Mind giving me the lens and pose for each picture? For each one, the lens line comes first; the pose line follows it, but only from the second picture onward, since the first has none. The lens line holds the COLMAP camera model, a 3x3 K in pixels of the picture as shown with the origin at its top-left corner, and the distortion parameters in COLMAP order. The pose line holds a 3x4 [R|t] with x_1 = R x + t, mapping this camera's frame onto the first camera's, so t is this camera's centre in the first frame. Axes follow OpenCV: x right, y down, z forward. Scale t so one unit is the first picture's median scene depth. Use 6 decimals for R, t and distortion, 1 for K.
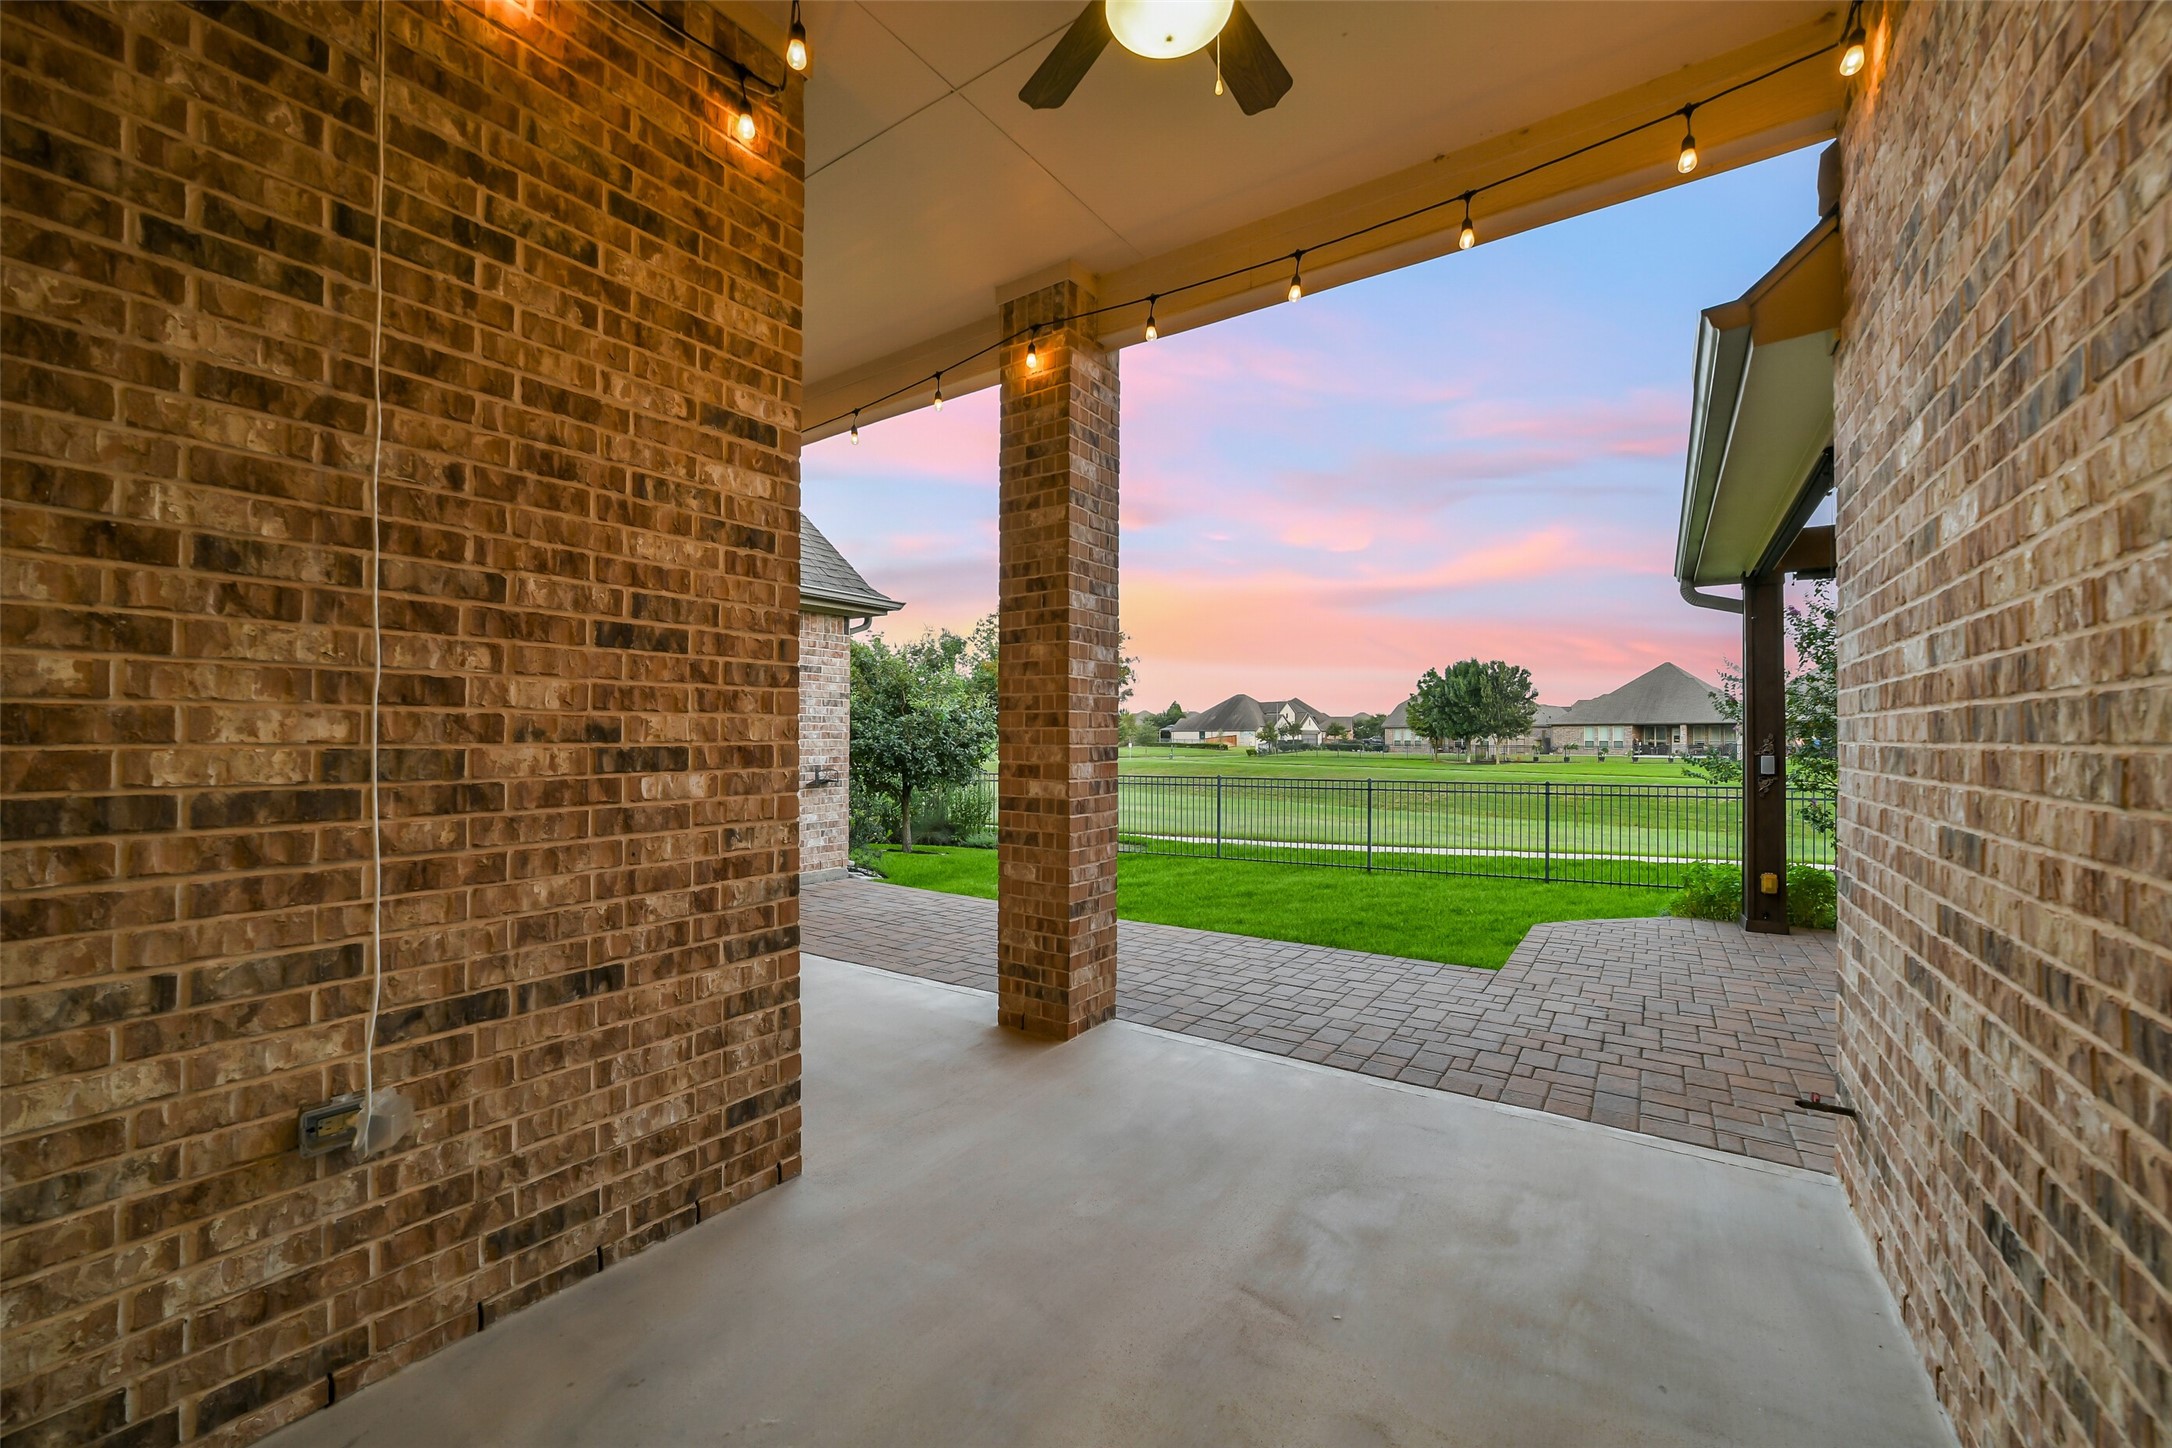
lens RADIAL K [[843.9, 0, 1091.4], [0, 843.9, 729.5], [0, 0, 1]] dist [-0.023885, 0.000290]
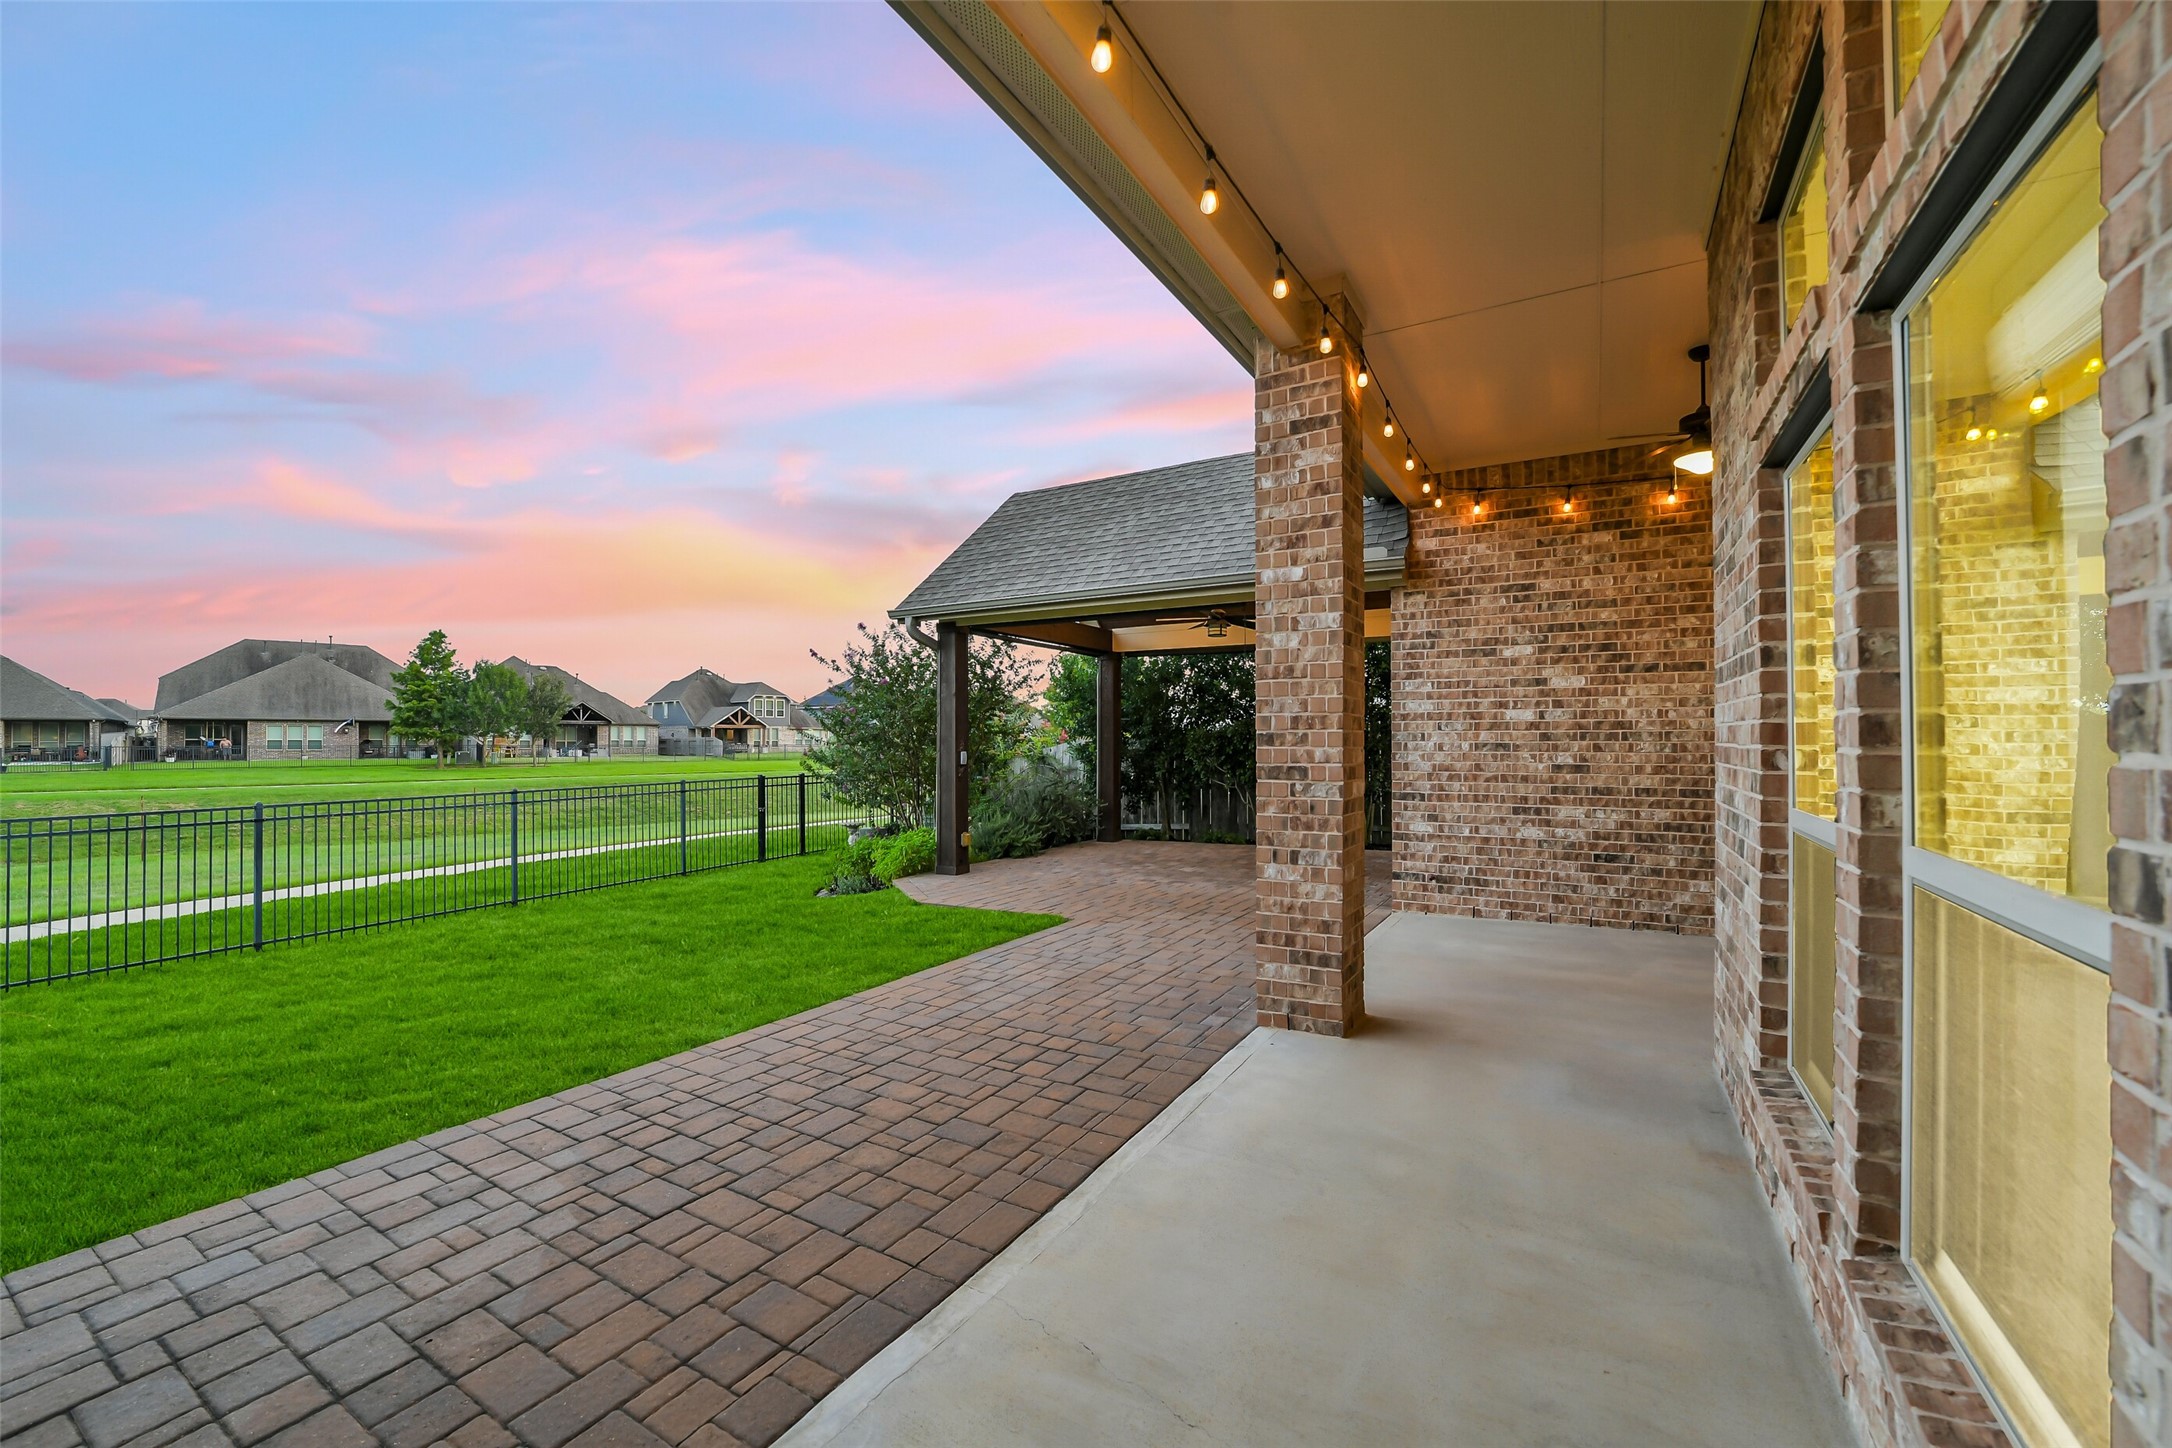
lens RADIAL K [[853.3, 0, 1086.0], [0, 853.3, 724.0], [0, 0, 1]] dist [0.000328, -0.000004]
pose [[-0.056384, 0.021205, 0.998184, -0.677670], [-0.012193, 0.999685, -0.021926, 0.014036], [-0.998335, -0.013408, -0.056107, 0.866132]]
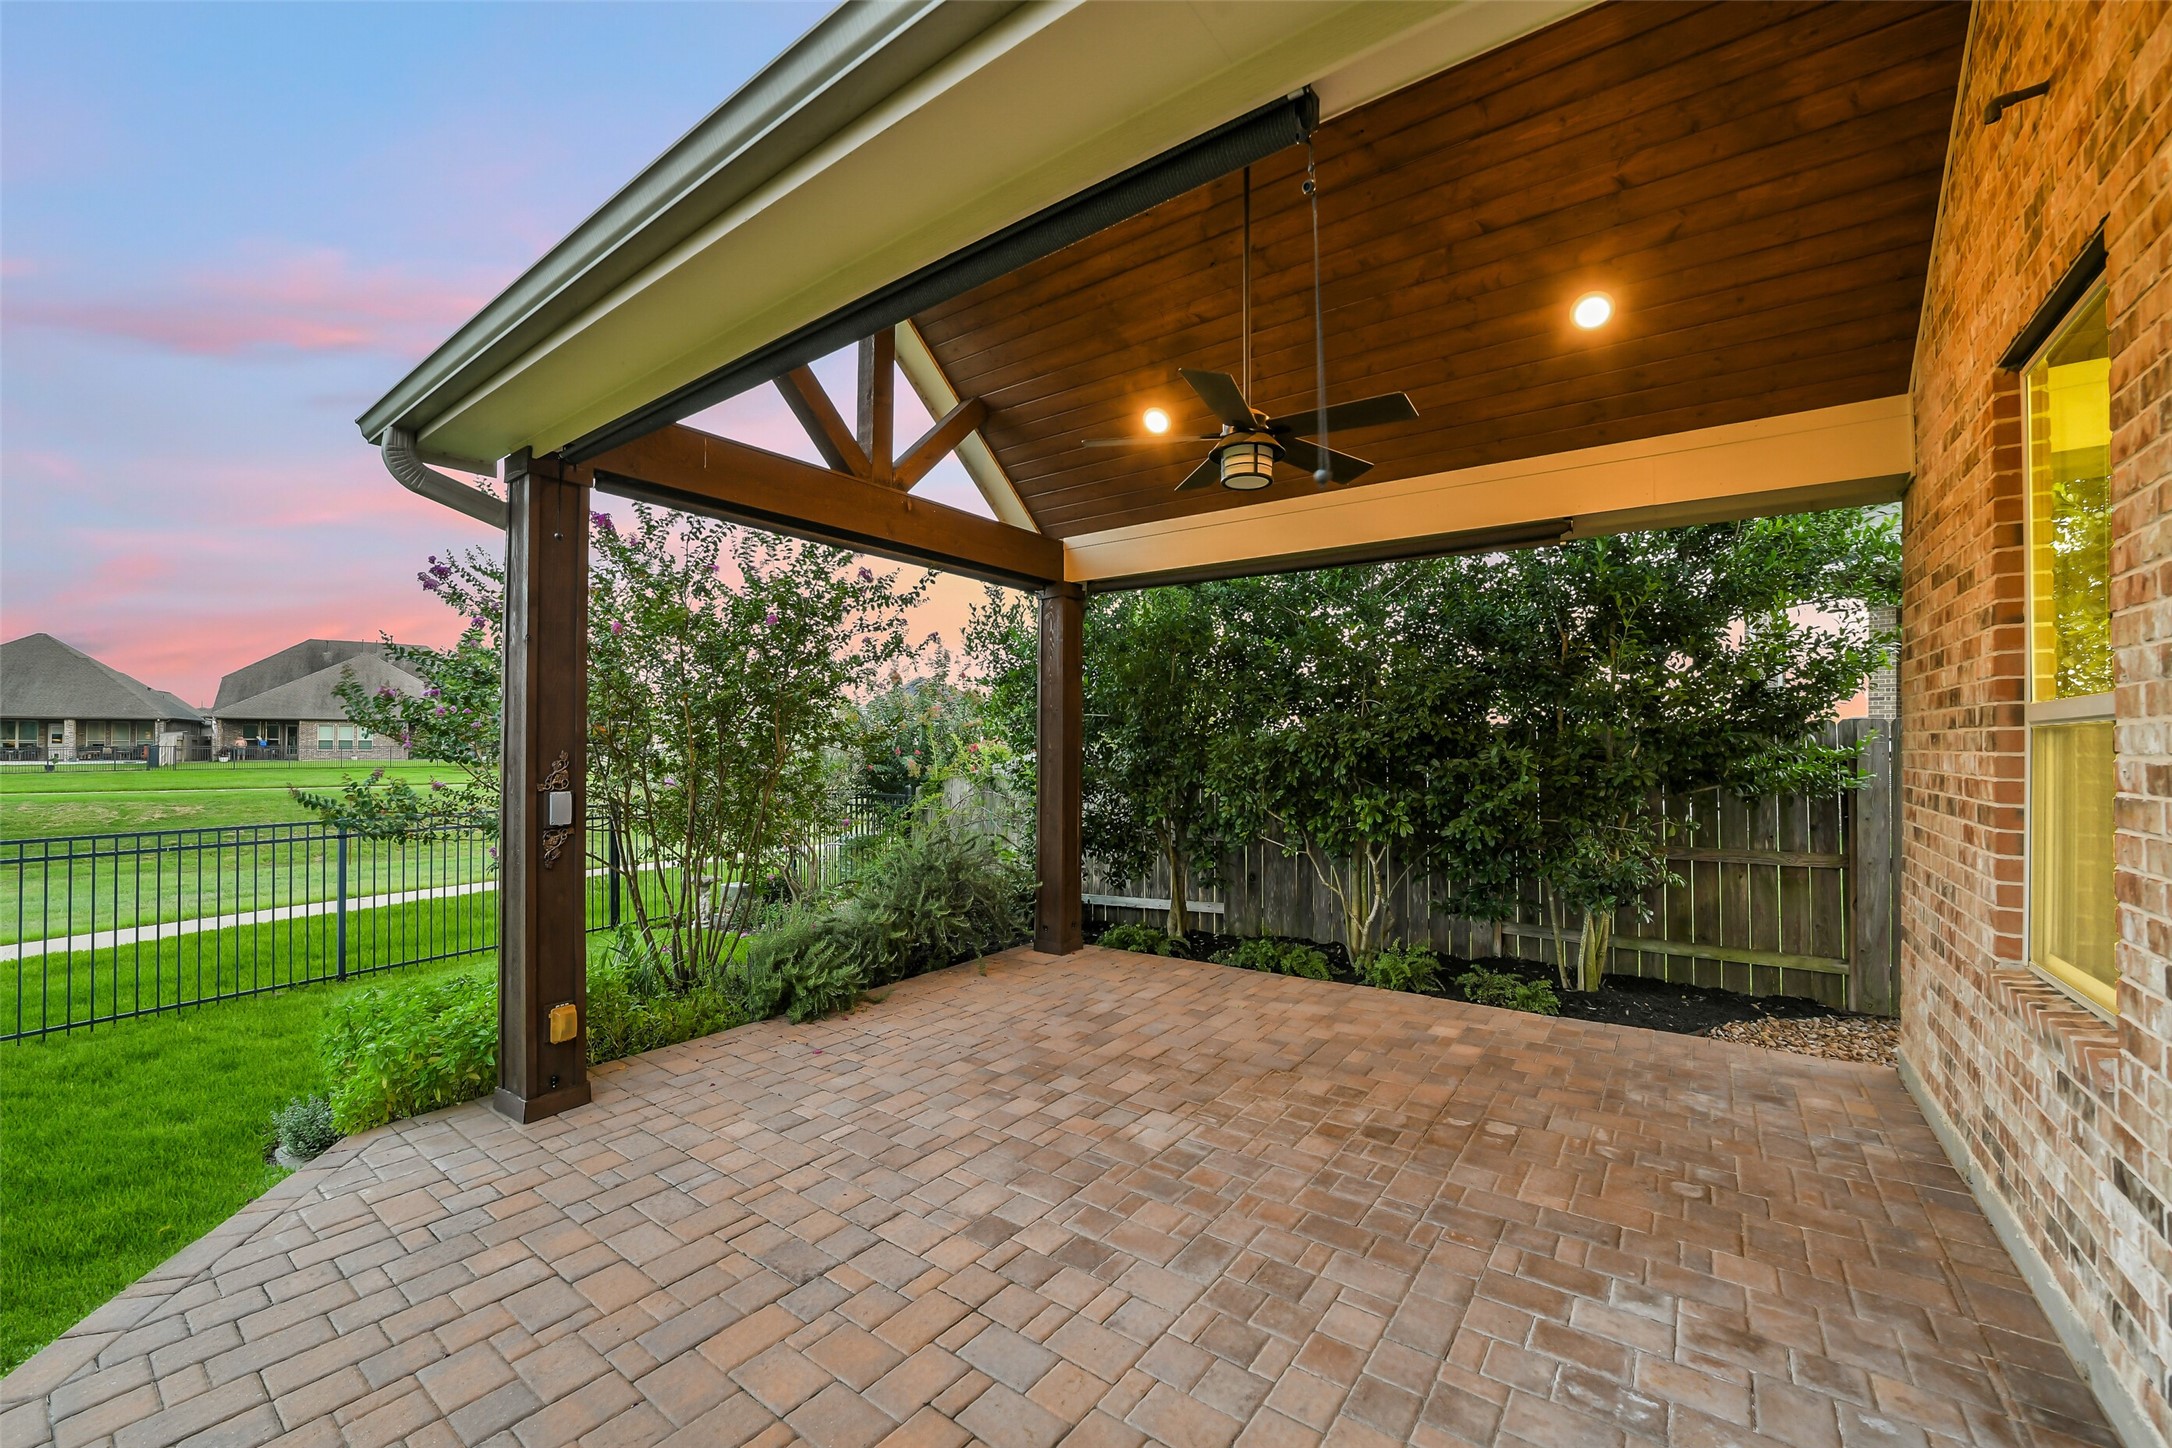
lens RADIAL K [[843.9, 0, 1091.4], [0, 843.9, 729.5], [0, 0, 1]] dist [-0.023885, 0.000290]
pose [[0.045043, 0.017632, 0.998829, 0.271140], [-0.017280, 0.999708, -0.016868, -0.006516], [-0.998836, -0.016500, 0.045334, 0.619176]]
